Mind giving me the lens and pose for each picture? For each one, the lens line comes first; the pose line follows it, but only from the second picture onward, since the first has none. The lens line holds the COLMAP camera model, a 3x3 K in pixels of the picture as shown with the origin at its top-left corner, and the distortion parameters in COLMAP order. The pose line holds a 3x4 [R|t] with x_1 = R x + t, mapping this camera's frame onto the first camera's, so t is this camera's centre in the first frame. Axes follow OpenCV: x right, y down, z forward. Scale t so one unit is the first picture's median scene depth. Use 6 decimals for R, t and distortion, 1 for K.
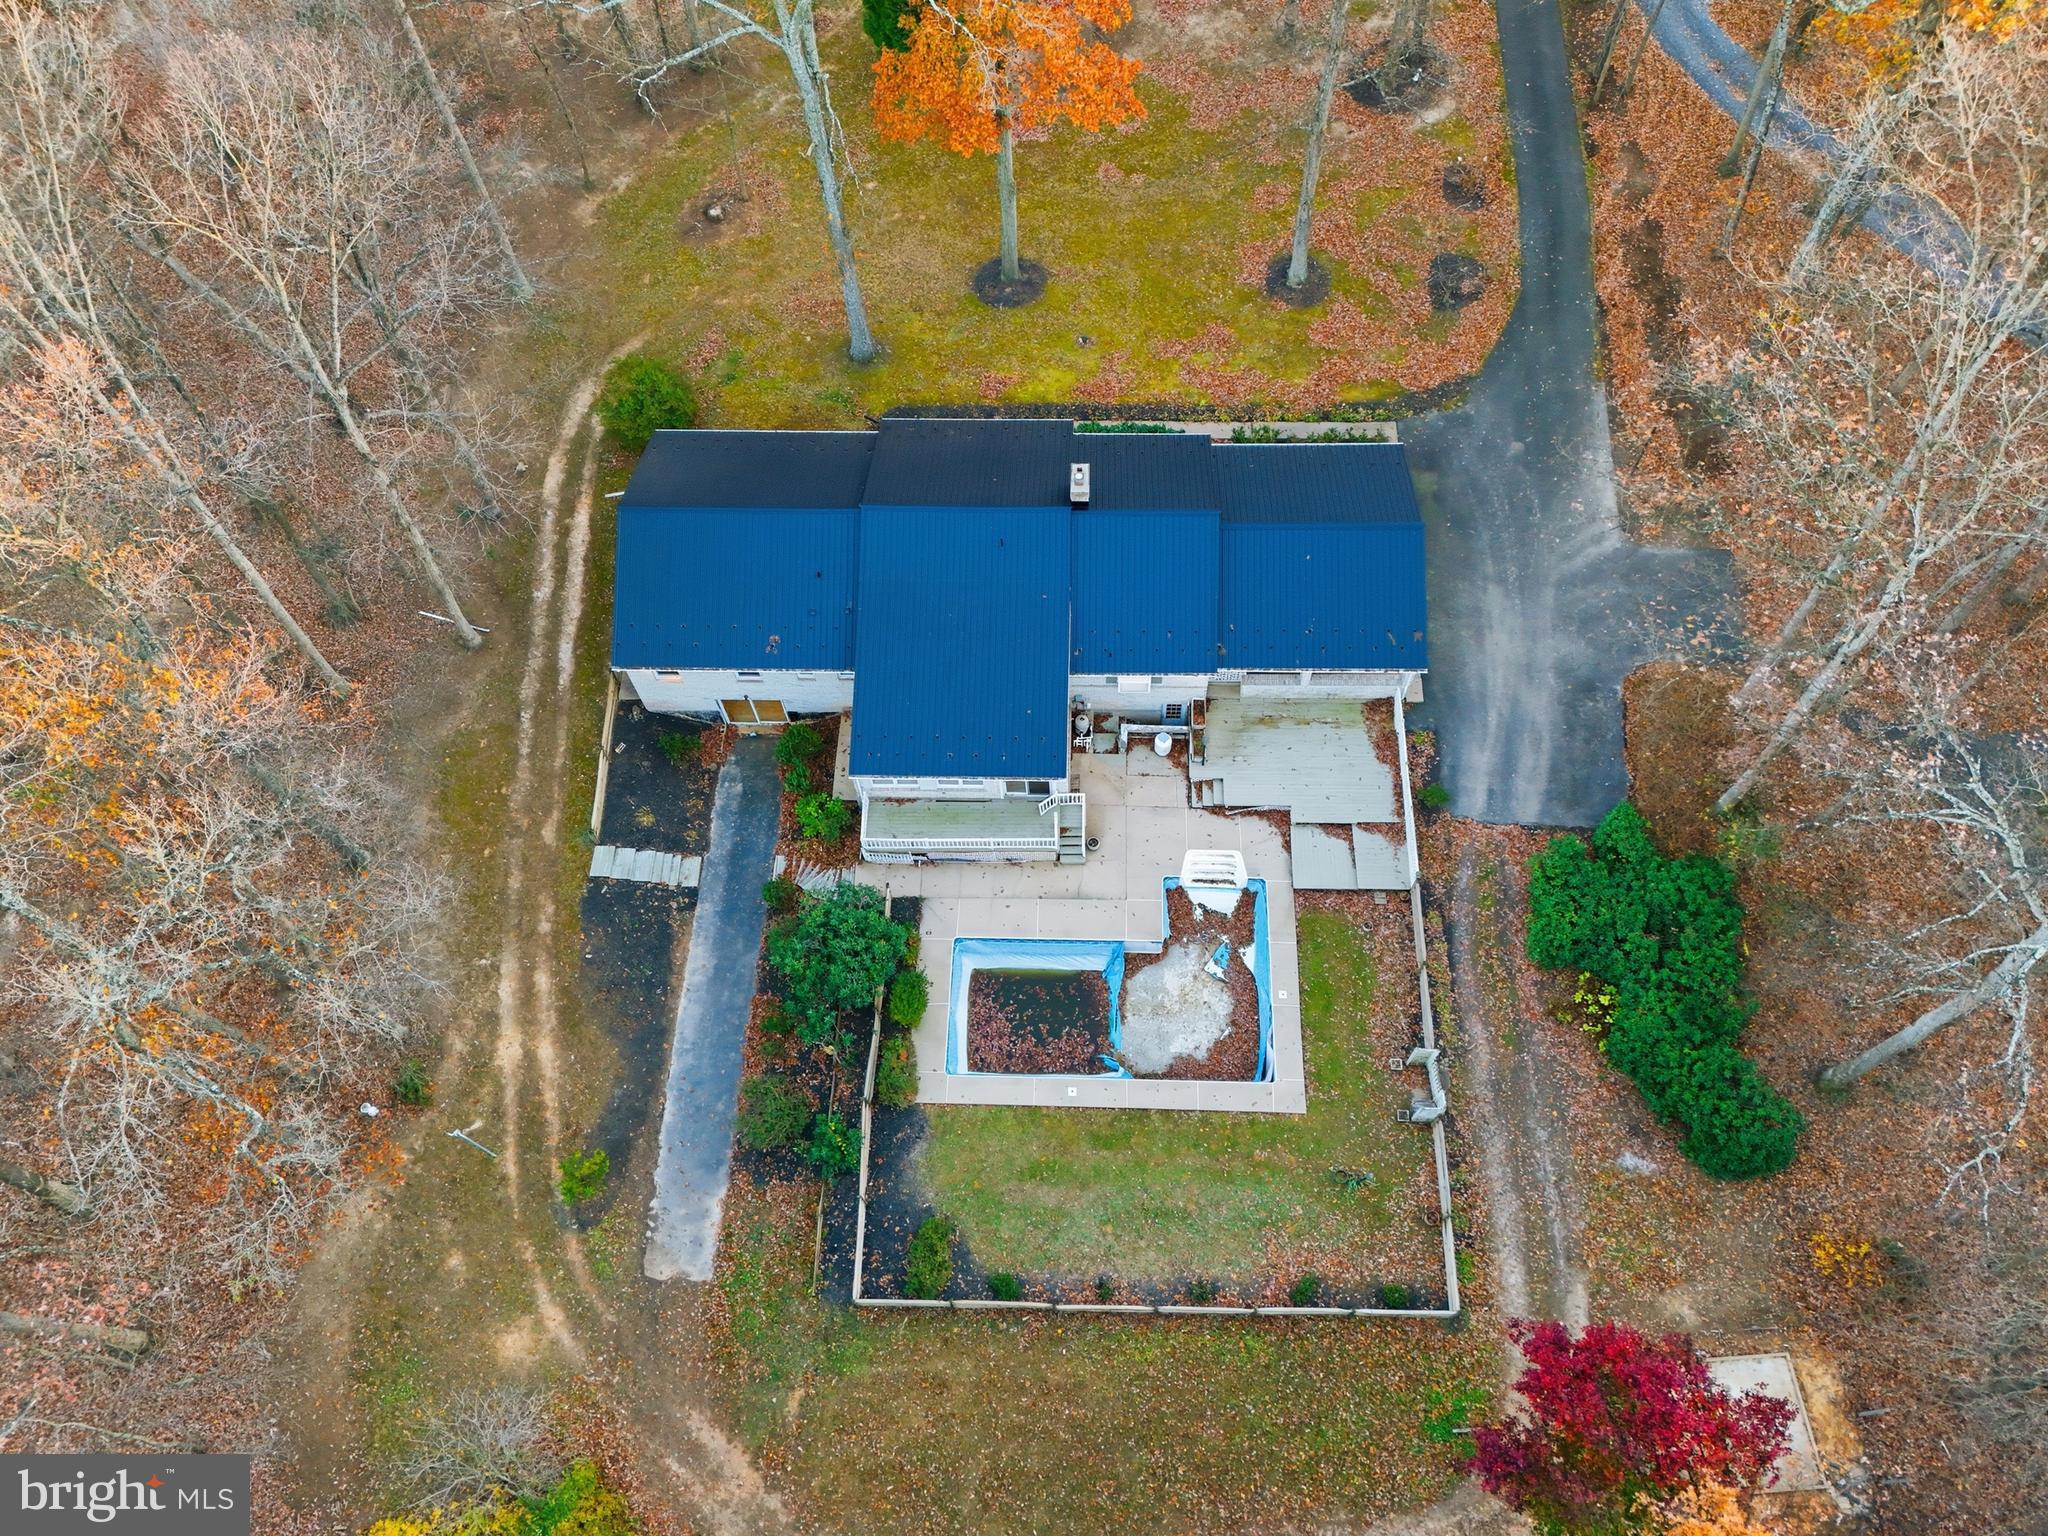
lens RADIAL K [[1500.9, 0, 1024.0], [0, 1500.9, 768.0], [0, 0, 1]] dist [0.071783, -0.061513]
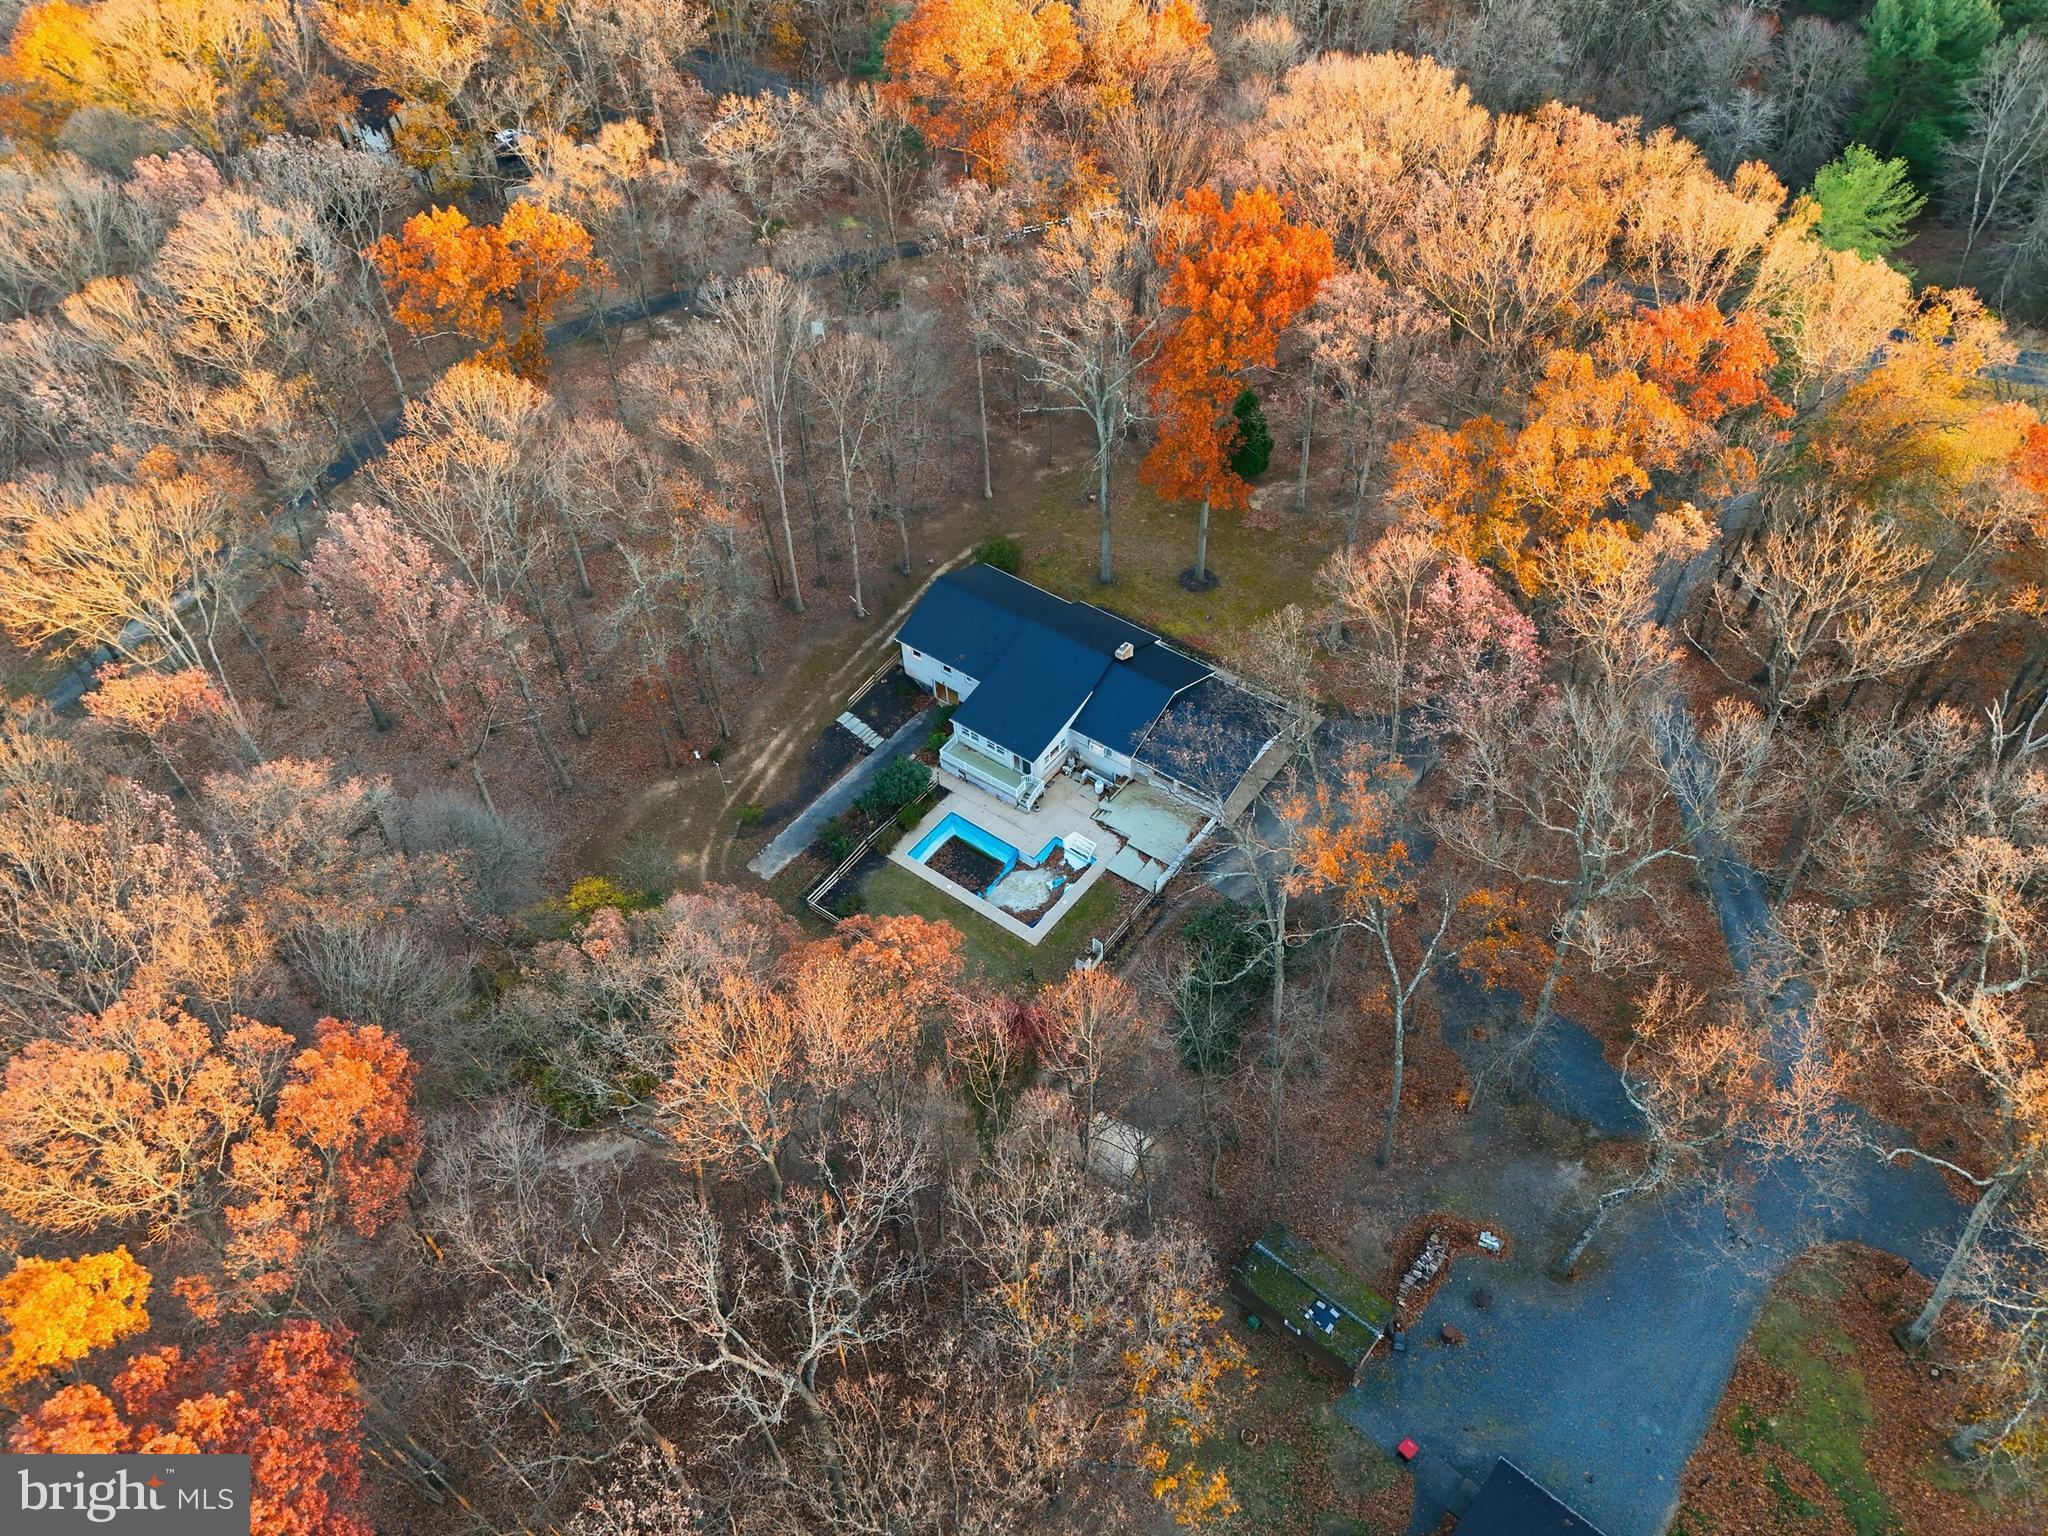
lens RADIAL K [[1485.8, 0, 1024.0], [0, 1485.8, 768.0], [0, 0, 1]] dist [0.098816, -0.098093]
pose [[0.810803, 0.426312, -0.401068, 0.791027], [-0.512203, 0.848397, -0.133679, 0.275173], [0.283276, 0.313816, 0.906242, -0.780769]]
